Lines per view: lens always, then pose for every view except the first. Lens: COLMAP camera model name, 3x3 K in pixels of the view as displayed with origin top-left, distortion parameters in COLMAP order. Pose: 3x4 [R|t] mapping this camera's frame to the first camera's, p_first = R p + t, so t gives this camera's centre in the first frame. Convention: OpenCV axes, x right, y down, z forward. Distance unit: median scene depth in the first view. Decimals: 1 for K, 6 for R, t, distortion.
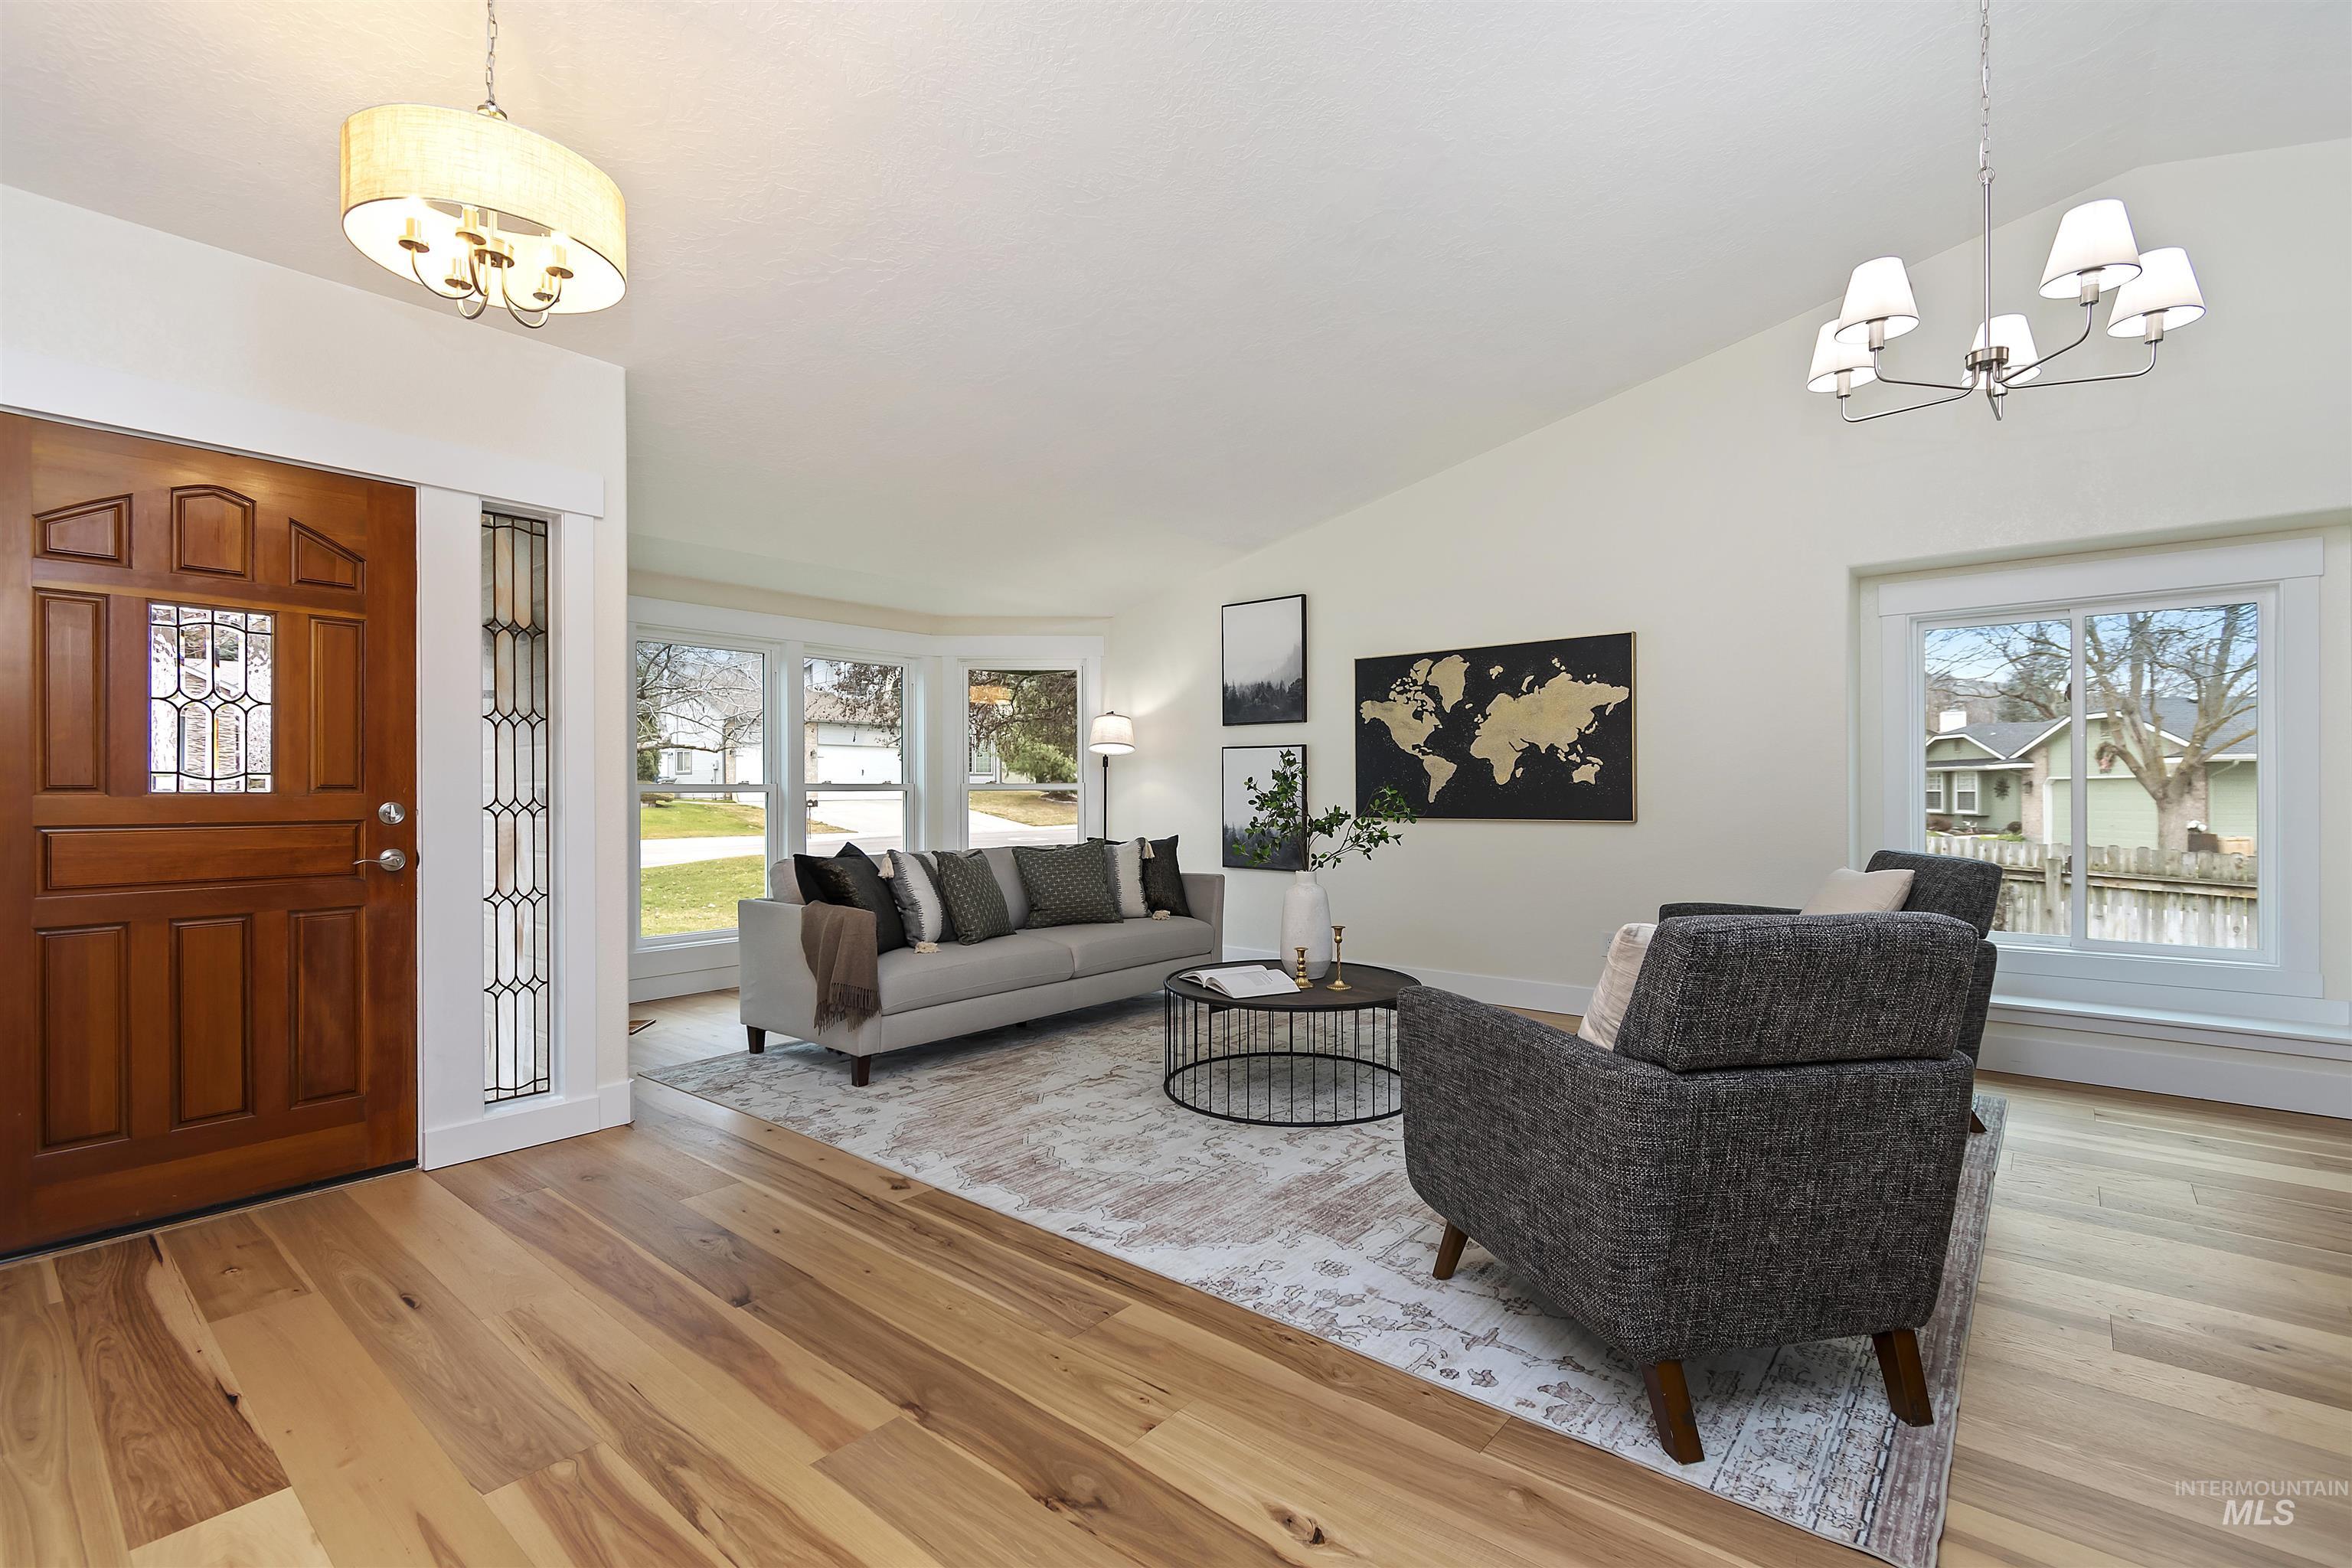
lens RADIAL K [[1033.1, 0, 1196.9], [0, 1033.1, 789.0], [0, 0, 1]] dist [0.014931, 0.000136]
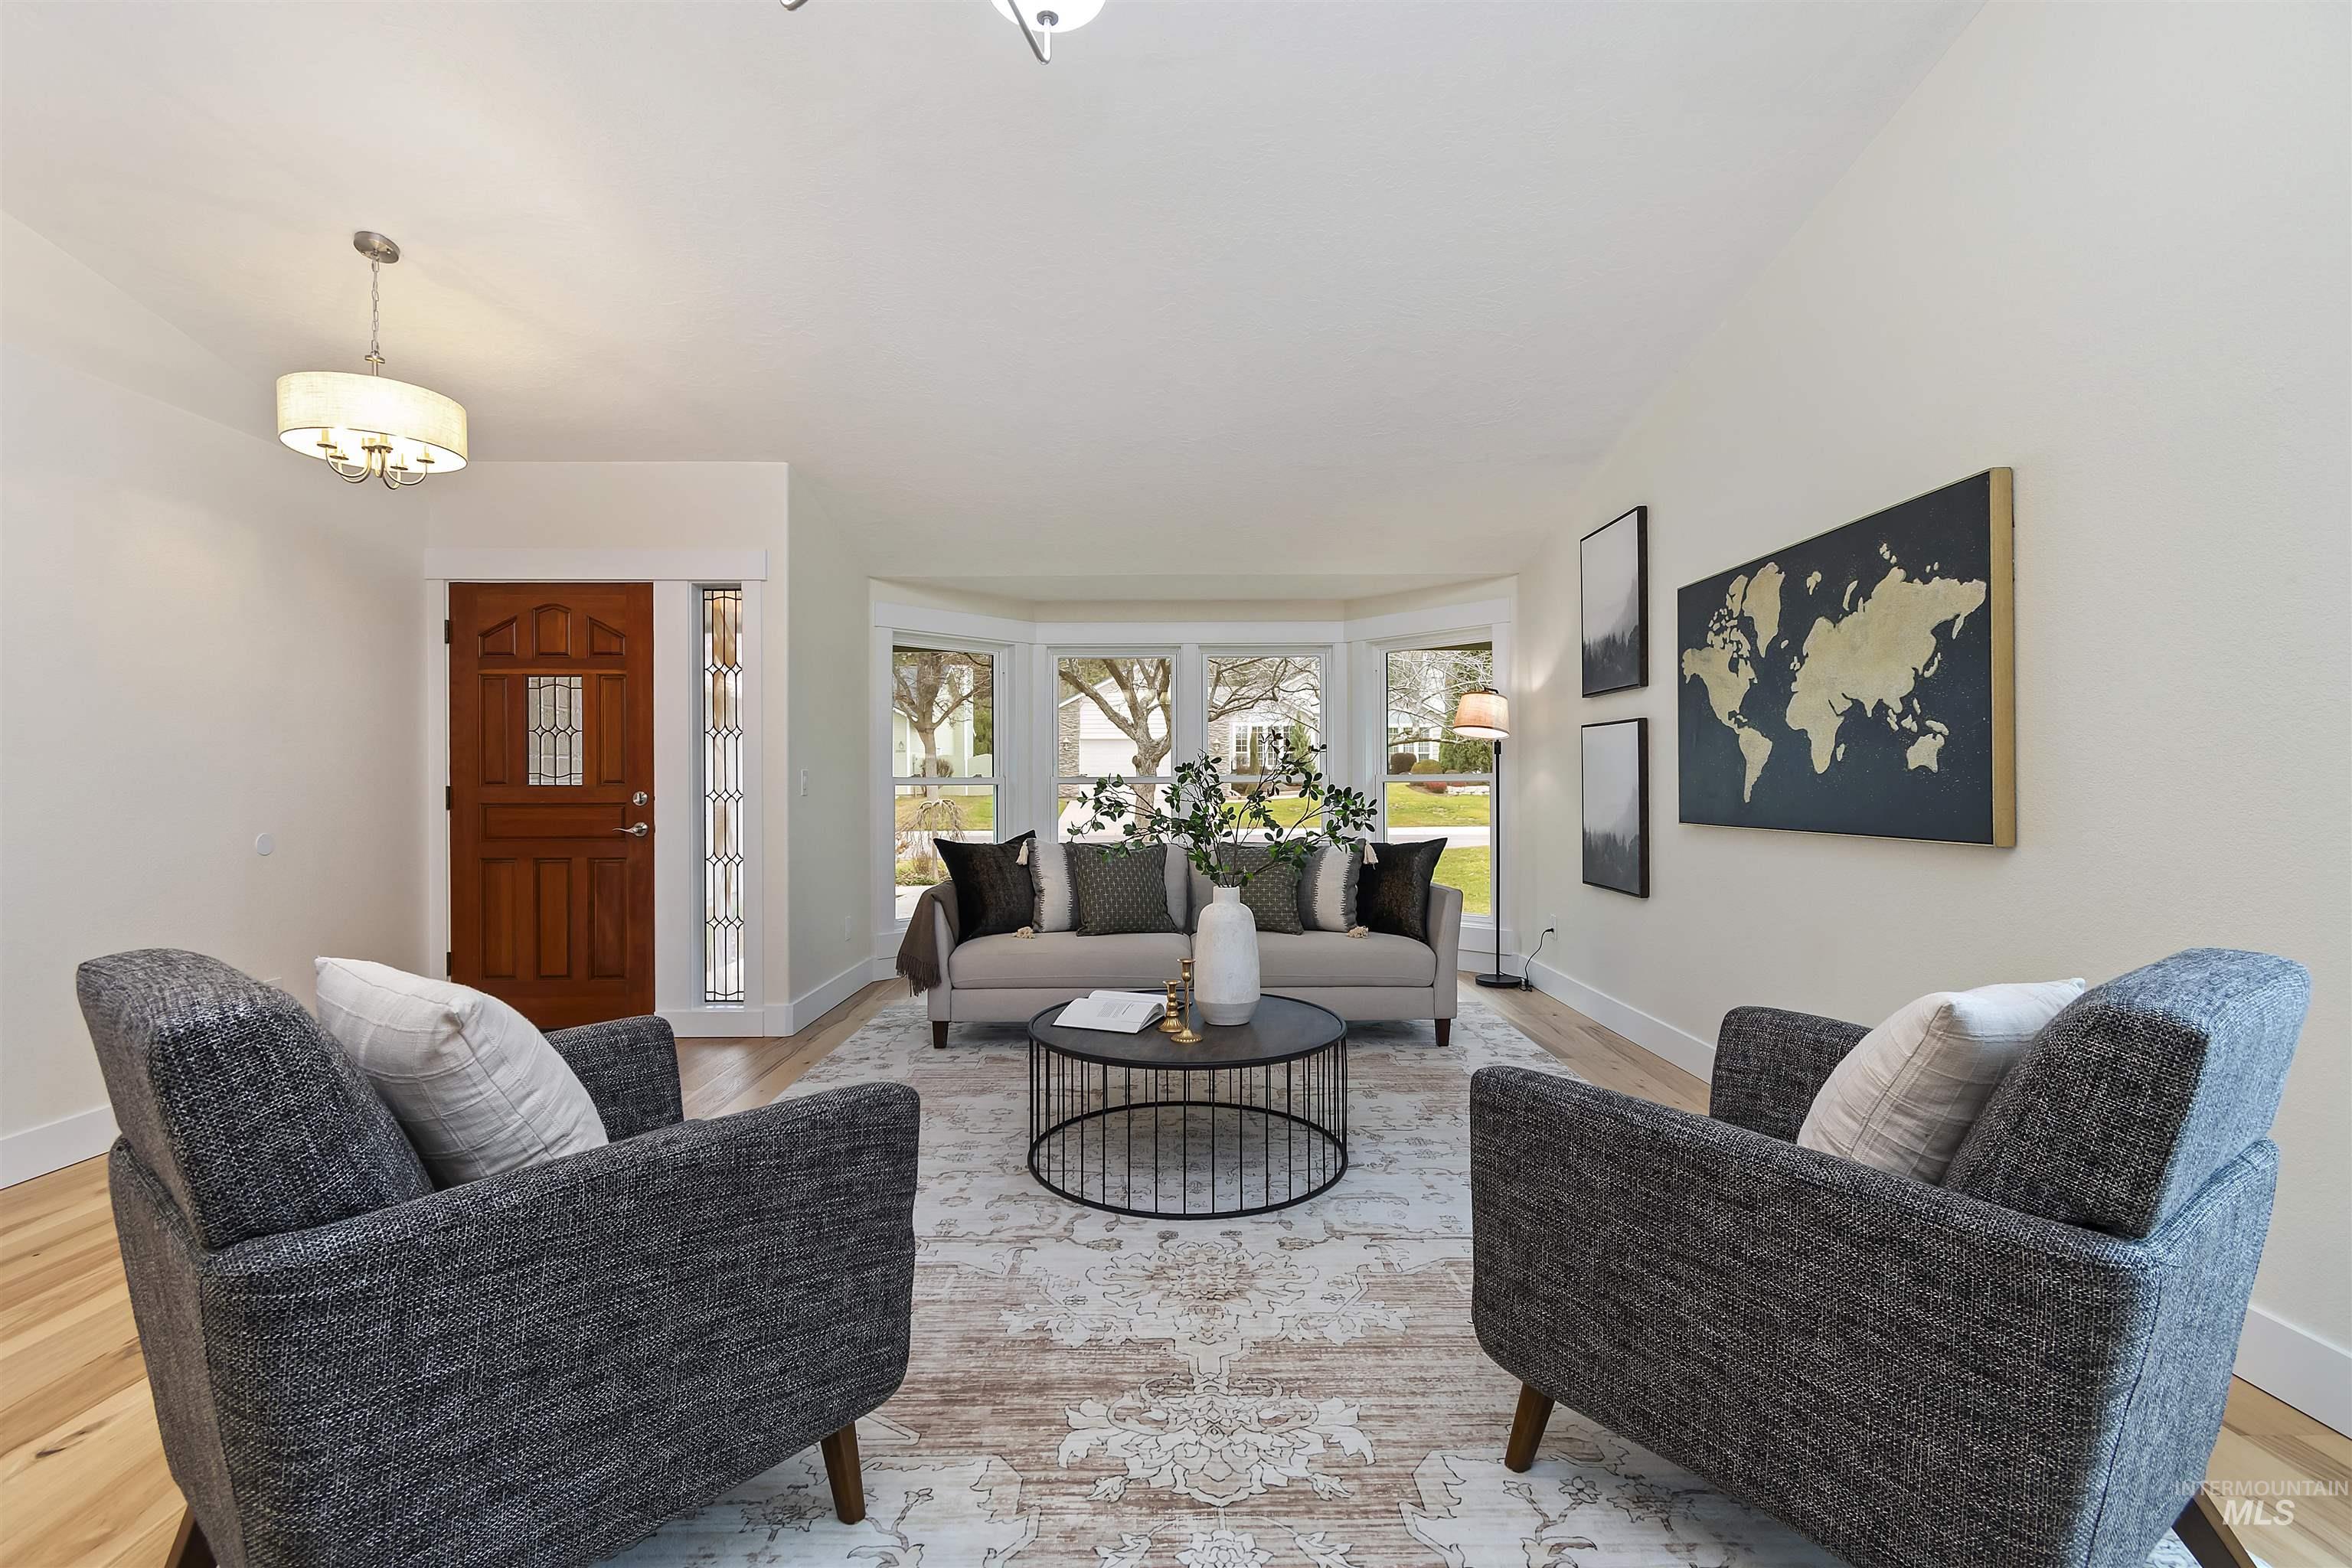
lens RADIAL K [[1033.1, 0, 1191.4], [0, 1033.1, 781.7], [0, 0, 1]] dist [0.014931, 0.000136]
pose [[0.655096, 0.000002, -0.755546, 0.512468], [0.002328, 0.999995, 0.002021, -0.001451], [0.755542, -0.003083, 0.655093, 0.348556]]
